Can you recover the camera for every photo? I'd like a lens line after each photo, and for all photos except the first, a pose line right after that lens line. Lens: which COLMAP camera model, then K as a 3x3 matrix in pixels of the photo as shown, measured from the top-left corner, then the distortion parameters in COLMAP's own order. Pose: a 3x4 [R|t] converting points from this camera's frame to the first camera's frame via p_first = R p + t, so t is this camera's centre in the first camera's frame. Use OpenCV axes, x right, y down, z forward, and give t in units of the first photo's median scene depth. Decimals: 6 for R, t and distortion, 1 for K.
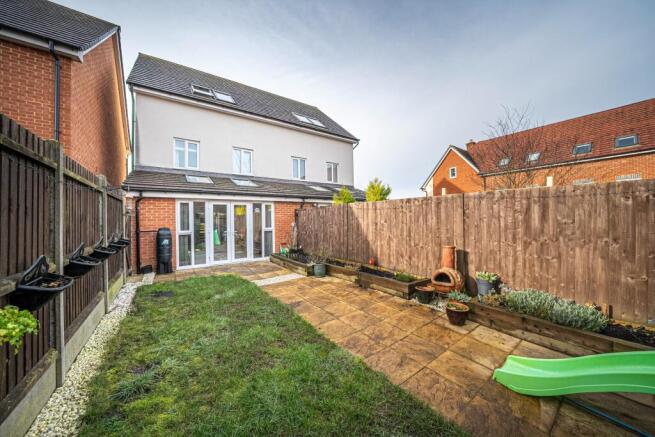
lens RADIAL K [[227.6, 0, 328.4], [0, 227.6, 216.2], [0, 0, 1]] dist [-0.018380, 0.000193]
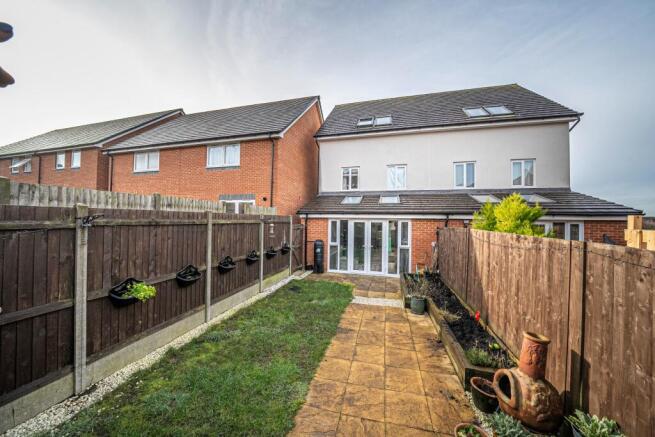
lens RADIAL K [[227.6, 0, 324.5], [0, 227.6, 216.9], [0, 0, 1]] dist [-0.018380, 0.000193]
pose [[0.623668, 0.011556, -0.781604, 0.387201], [-0.016989, 0.999855, 0.001226, -0.092472], [0.781505, 0.012514, 0.623774, 0.154454]]
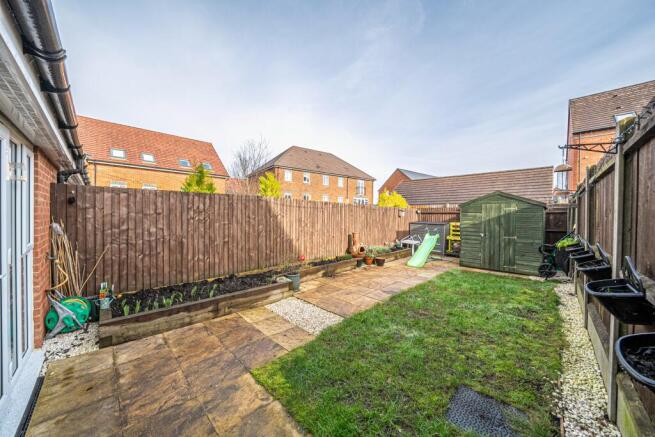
lens RADIAL K [[227.6, 0, 325.9], [0, 227.6, 218.1], [0, 0, 1]] dist [-0.018380, 0.000193]
pose [[-0.152794, 0.002061, 0.988256, -0.760401], [-0.015502, 0.999870, -0.004482, 0.016822], [-0.988136, -0.016005, -0.152742, 0.932238]]
